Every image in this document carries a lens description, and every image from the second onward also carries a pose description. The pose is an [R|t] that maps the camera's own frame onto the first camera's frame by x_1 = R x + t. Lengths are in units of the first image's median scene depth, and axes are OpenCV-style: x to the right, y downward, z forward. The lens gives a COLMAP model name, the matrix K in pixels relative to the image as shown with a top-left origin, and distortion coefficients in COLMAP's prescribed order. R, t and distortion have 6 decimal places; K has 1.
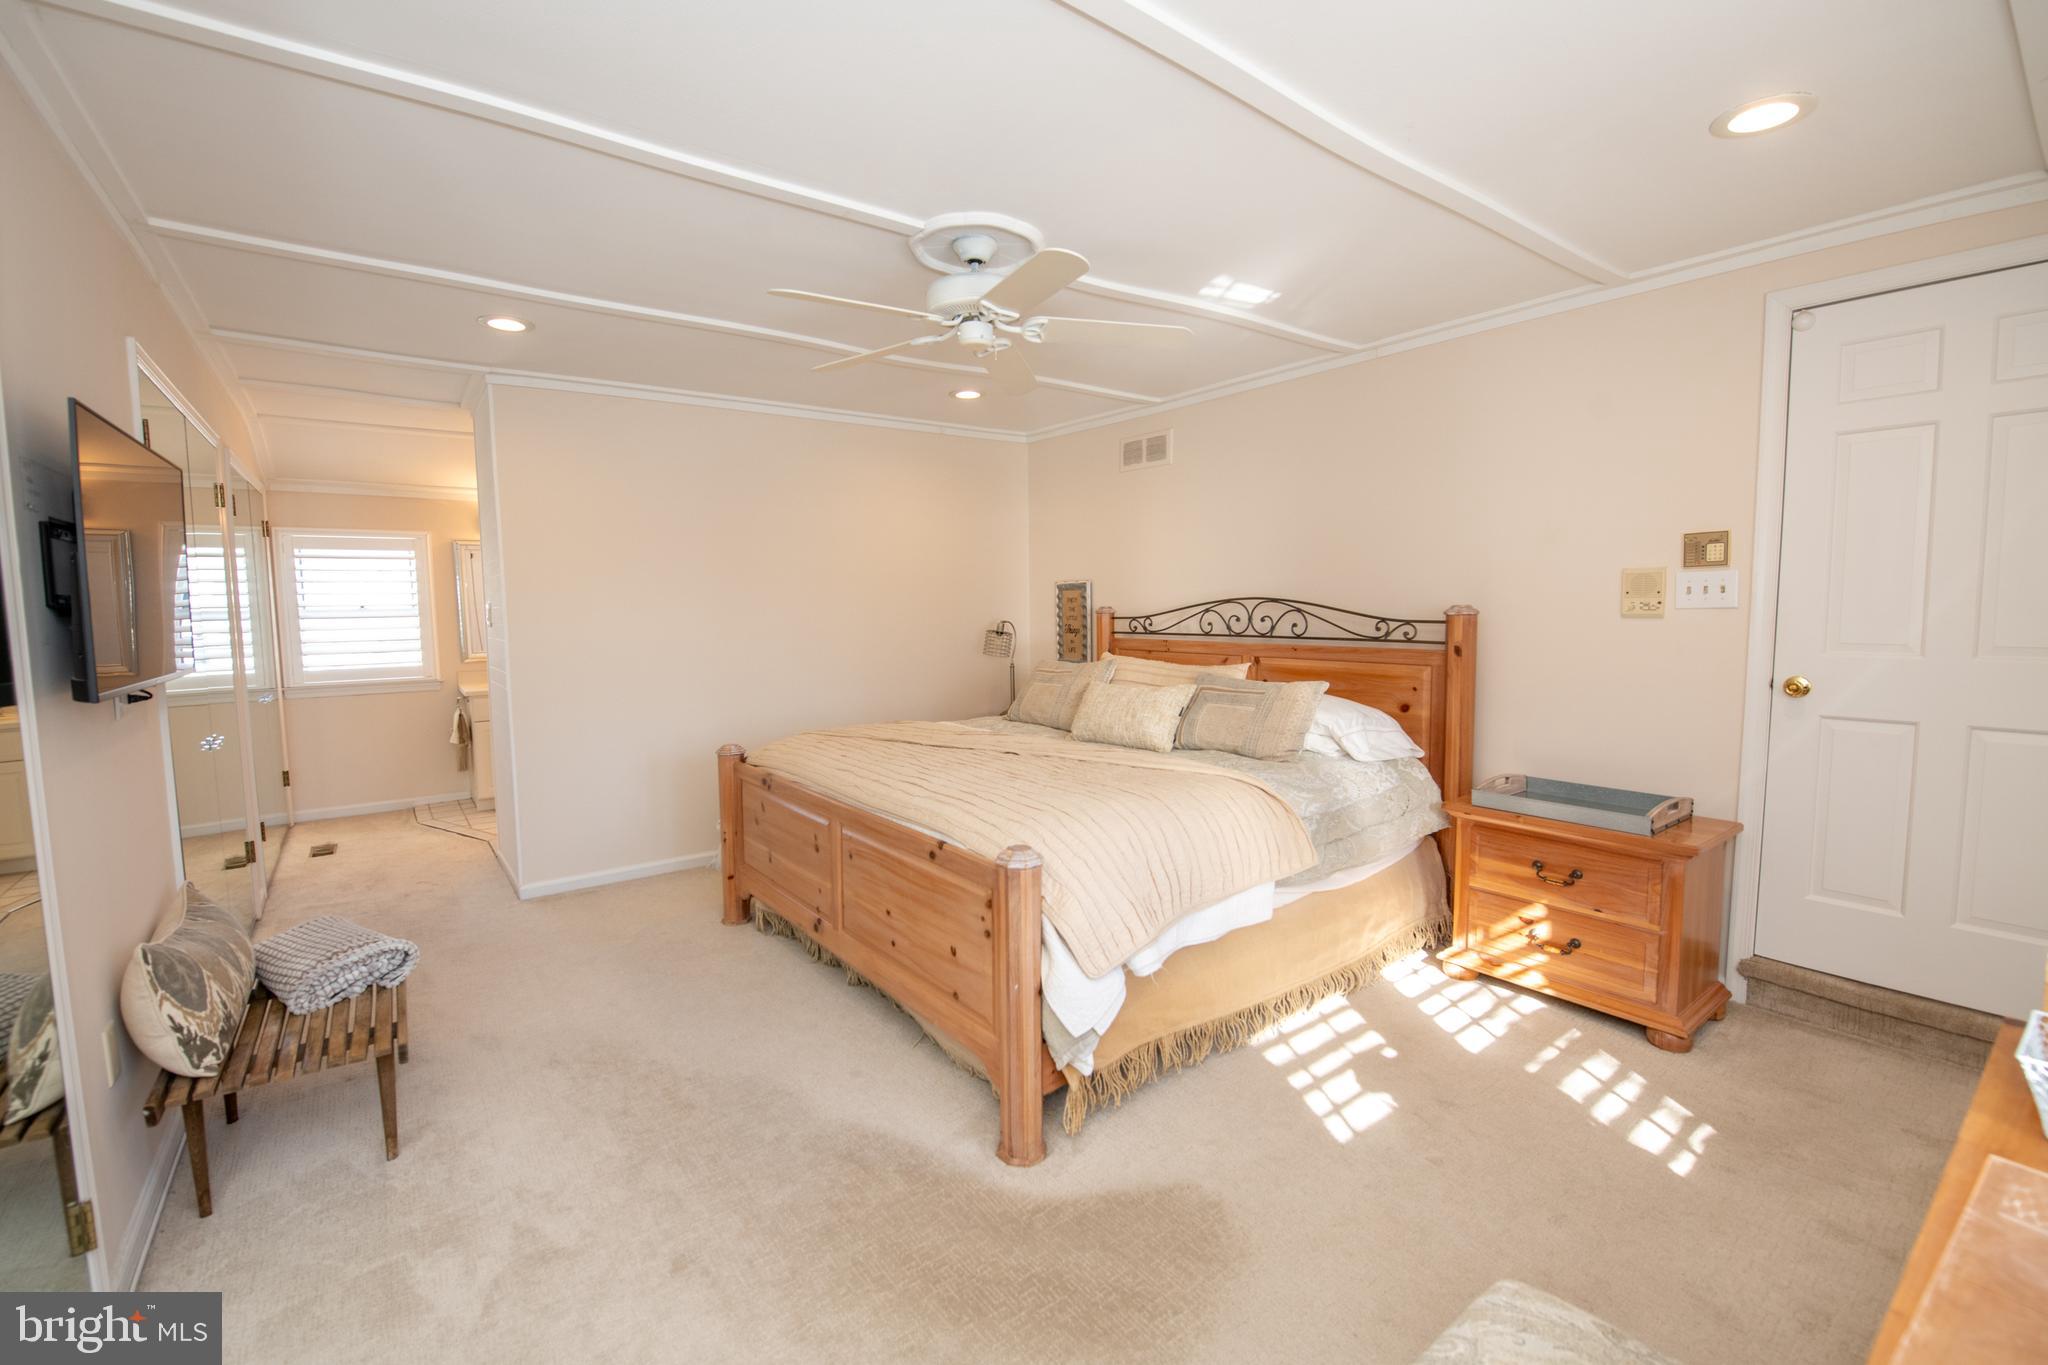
lens RADIAL K [[880.7, 0, 1010.8], [0, 880.7, 682.7], [0, 0, 1]] dist [-0.008567, -0.002459]
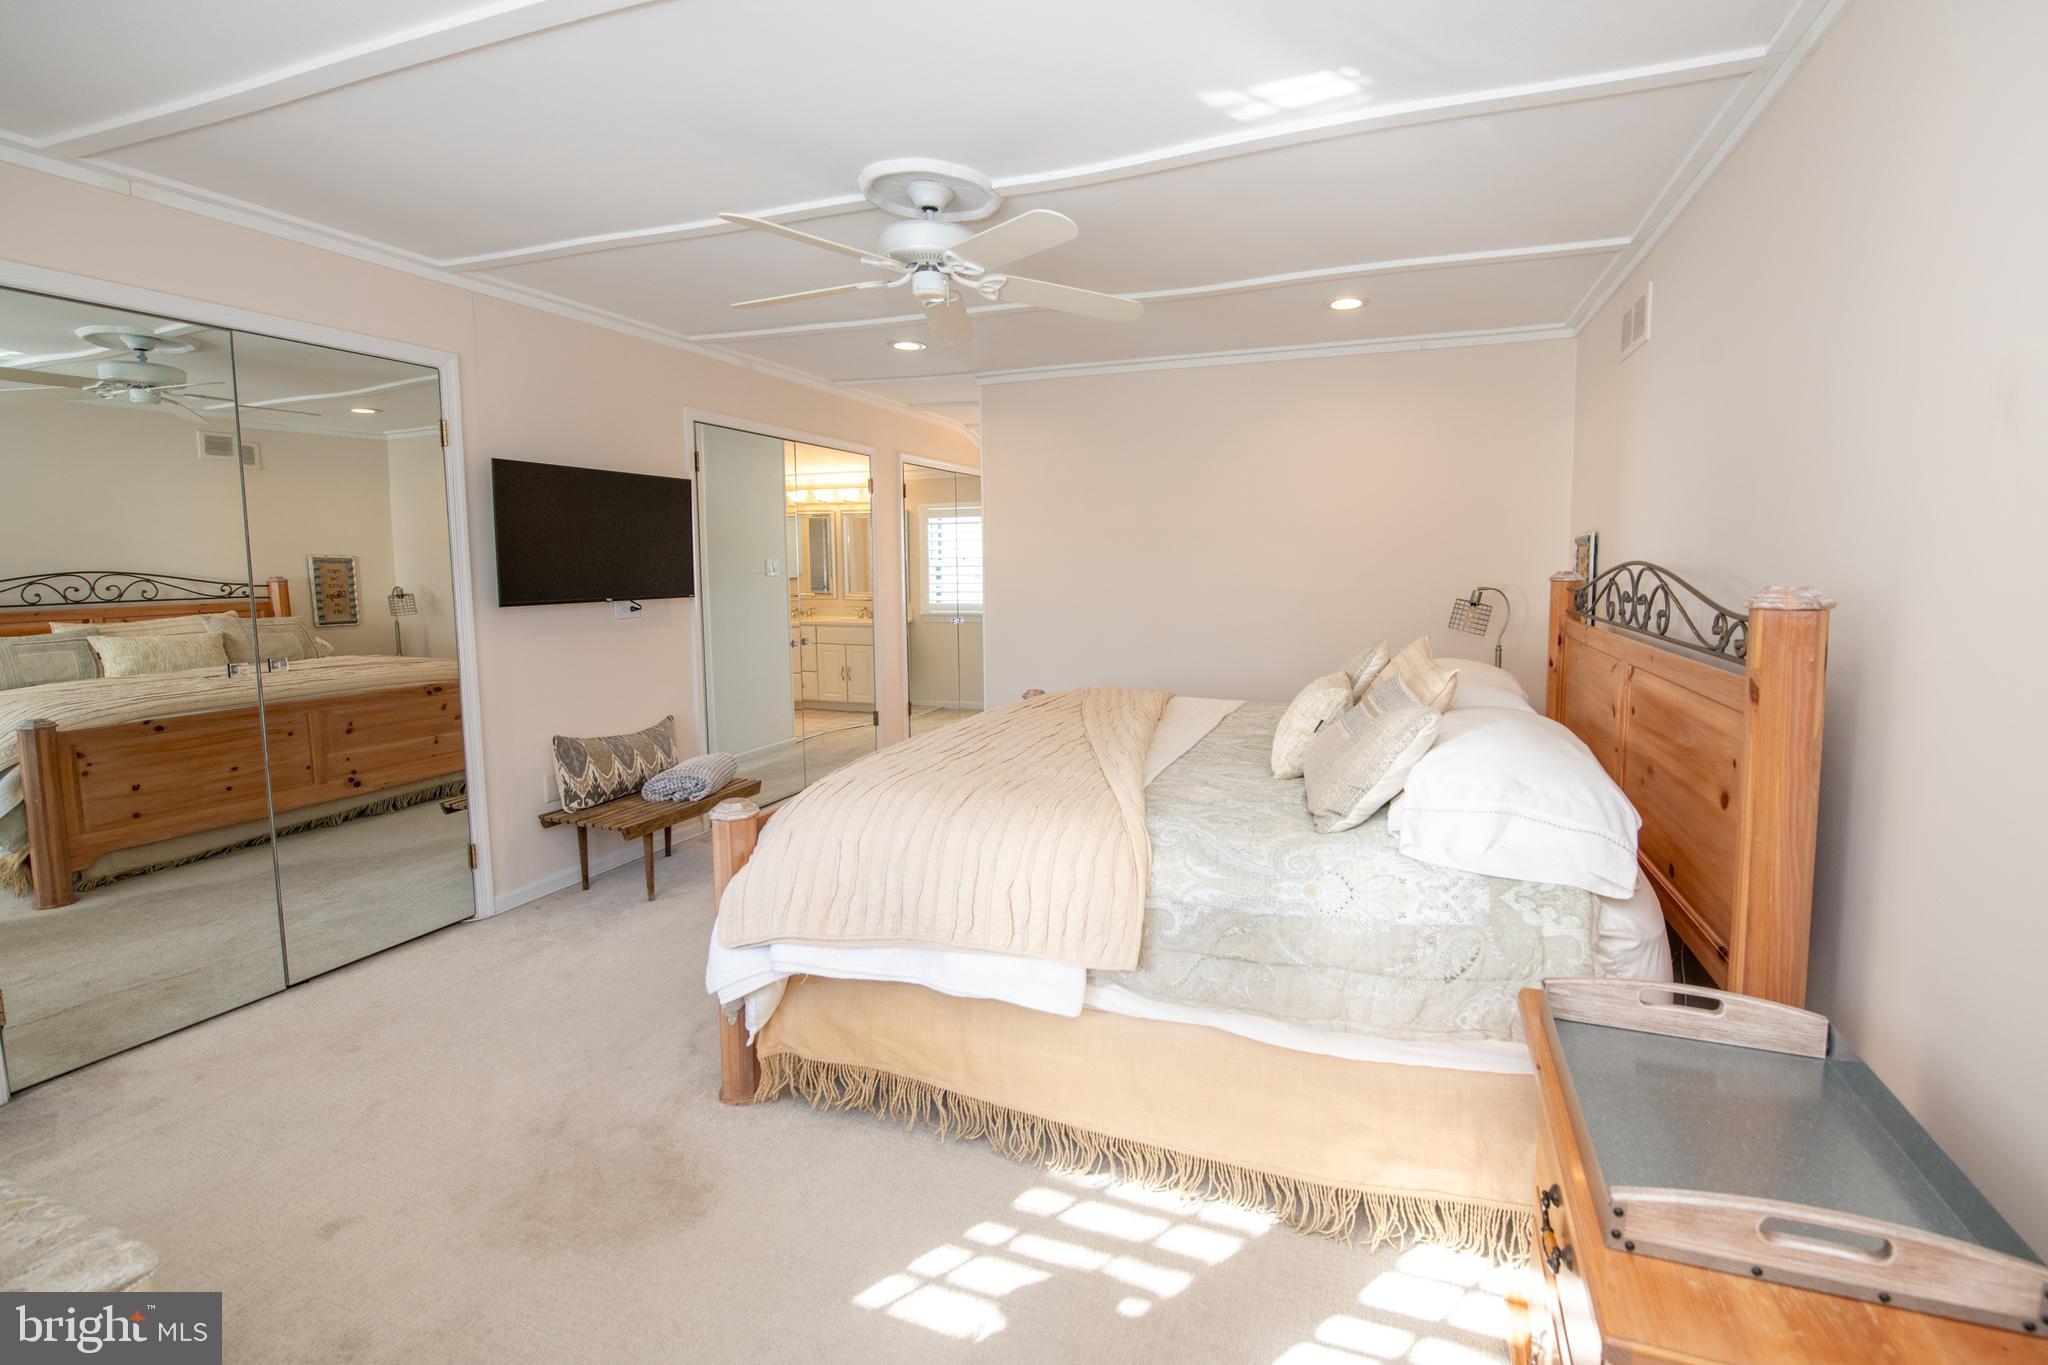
lens RADIAL K [[880.7, 0, 1049.7], [0, 880.7, 644.2], [0, 0, 1]] dist [-0.008567, -0.002459]
pose [[0.546037, 0.092449, -0.832644, 0.856194], [-0.079477, 0.995126, 0.058369, -0.072361], [0.833983, 0.034304, 0.550723, 0.587488]]
